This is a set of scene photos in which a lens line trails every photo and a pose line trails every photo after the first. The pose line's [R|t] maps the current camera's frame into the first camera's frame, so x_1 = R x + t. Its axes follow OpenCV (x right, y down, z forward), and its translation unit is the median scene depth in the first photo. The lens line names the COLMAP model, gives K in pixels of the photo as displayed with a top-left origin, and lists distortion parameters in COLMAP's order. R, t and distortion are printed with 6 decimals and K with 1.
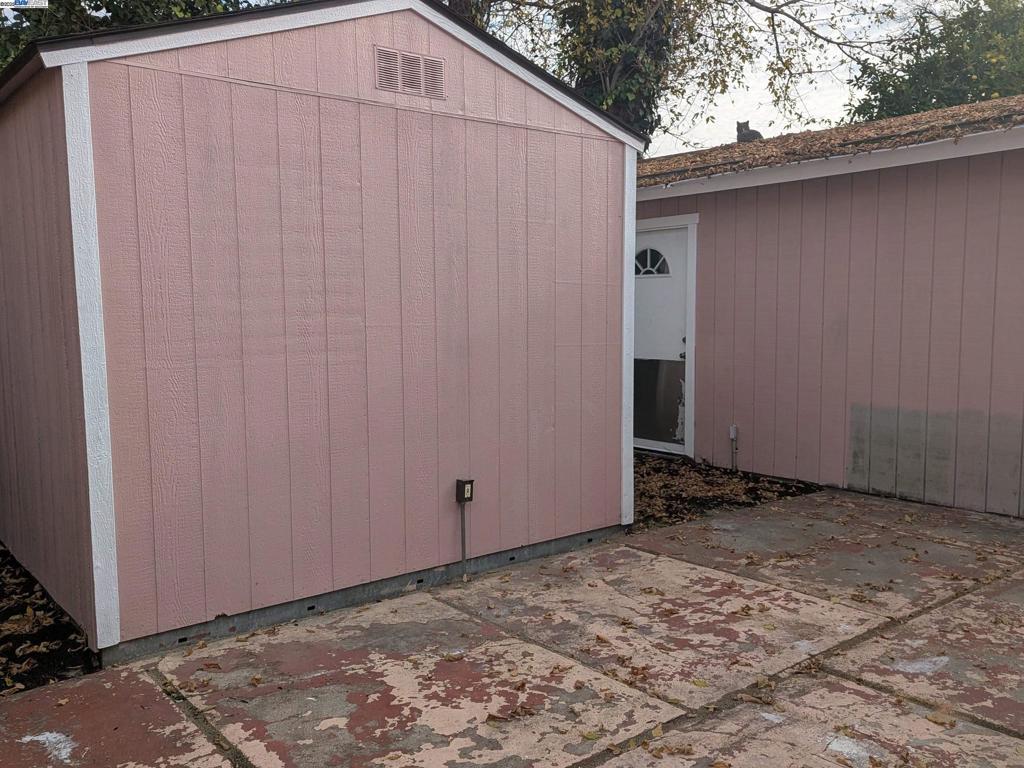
lens RADIAL K [[890.6, 0, 511.4], [0, 890.6, 384.8], [0, 0, 1]] dist [0.051993, -0.016596]
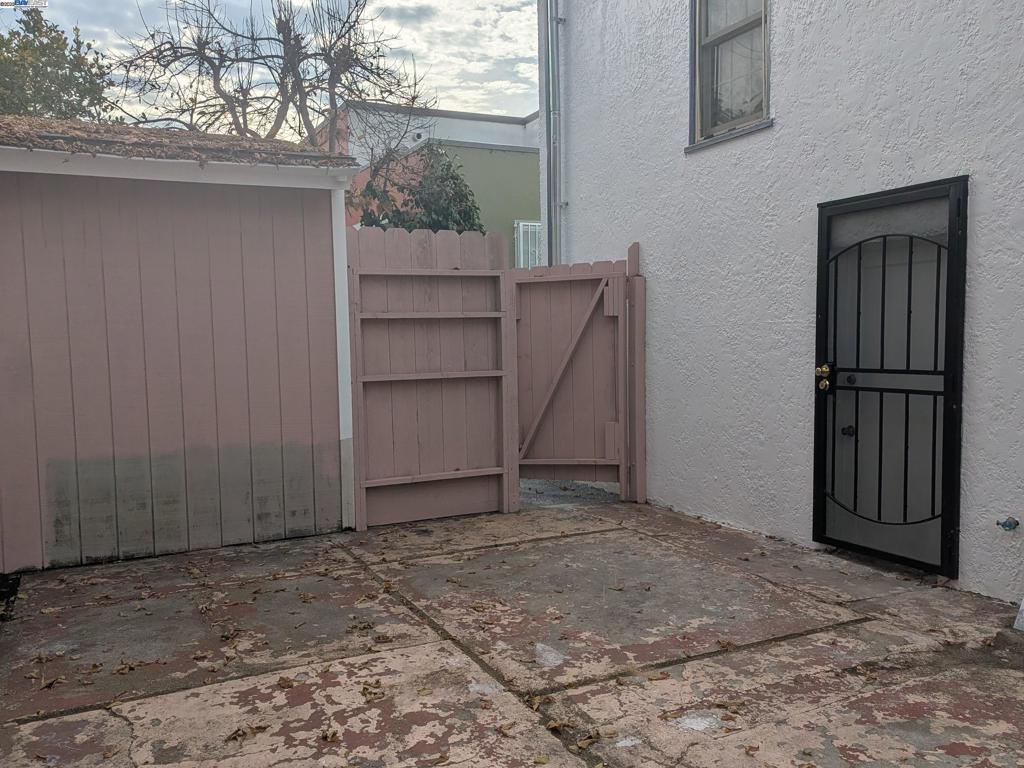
lens RADIAL K [[890.6, 0, 512.4], [0, 890.6, 387.2], [0, 0, 1]] dist [0.051993, -0.016596]
pose [[0.216729, -0.051747, 0.974859, -0.485343], [0.102166, 0.994313, 0.030066, -0.039894], [-0.970871, 0.093082, 0.220783, 0.636507]]
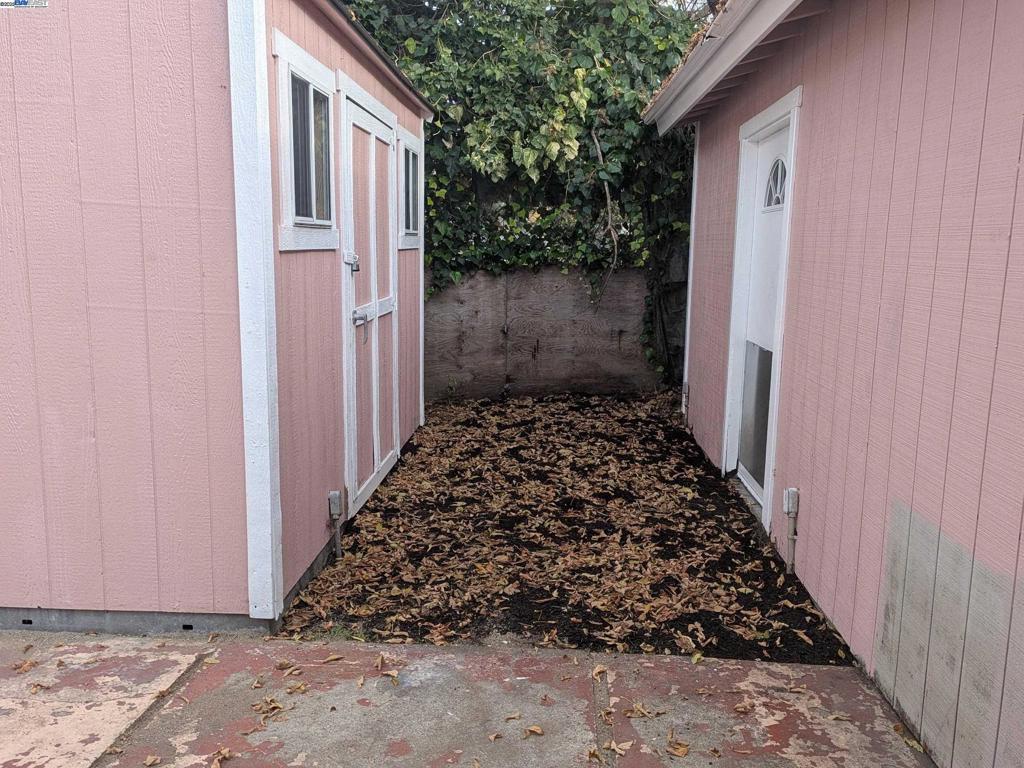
lens RADIAL K [[890.6, 0, 511.0], [0, 890.6, 385.9], [0, 0, 1]] dist [0.051993, -0.016596]
pose [[0.746140, 0.123090, -0.654312, 0.802571], [-0.086624, 0.992355, 0.087903, -0.082083], [0.660130, -0.008909, 0.751098, 0.851632]]
